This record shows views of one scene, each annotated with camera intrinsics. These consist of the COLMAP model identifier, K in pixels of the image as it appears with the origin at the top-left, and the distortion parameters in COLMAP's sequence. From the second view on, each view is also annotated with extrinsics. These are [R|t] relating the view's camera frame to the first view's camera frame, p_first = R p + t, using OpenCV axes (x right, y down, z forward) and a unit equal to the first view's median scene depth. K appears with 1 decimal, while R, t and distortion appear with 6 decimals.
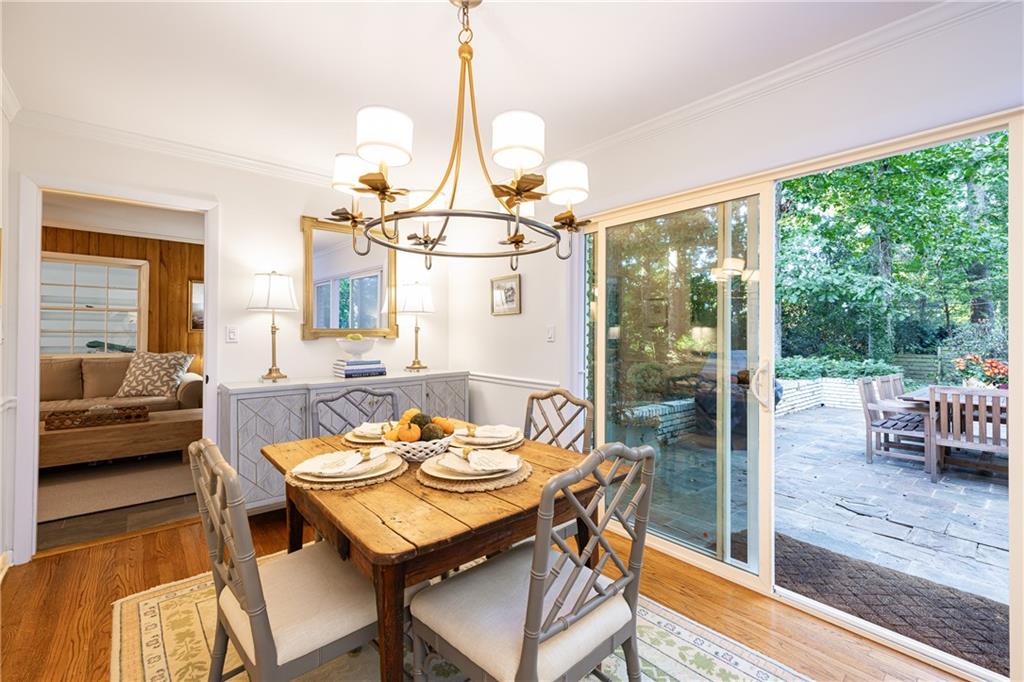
lens RADIAL K [[418.8, 0, 507.0], [0, 418.8, 332.4], [0, 0, 1]] dist [0.001947, 0.000672]
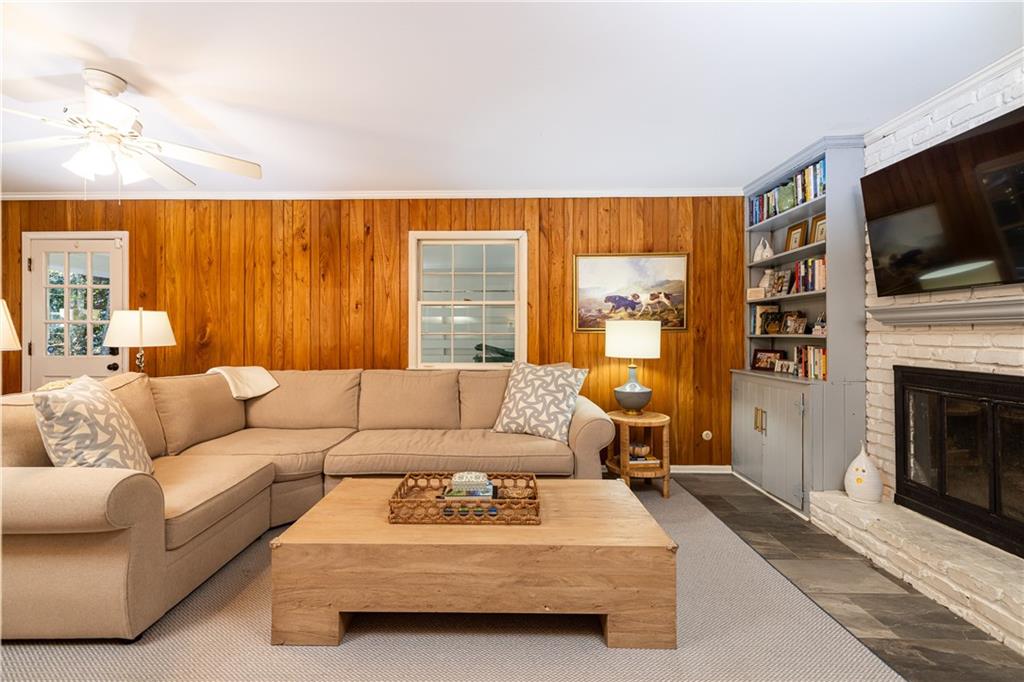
lens RADIAL K [[734.9, 0, 510.5], [0, 734.9, 339.1], [0, 0, 1]] dist [-0.002139, -0.000950]
pose [[0.746014, -0.005612, -0.665906, -0.139839], [0.012678, 0.999903, 0.005777, 0.002282], [0.665809, -0.012752, 0.746013, 0.155320]]
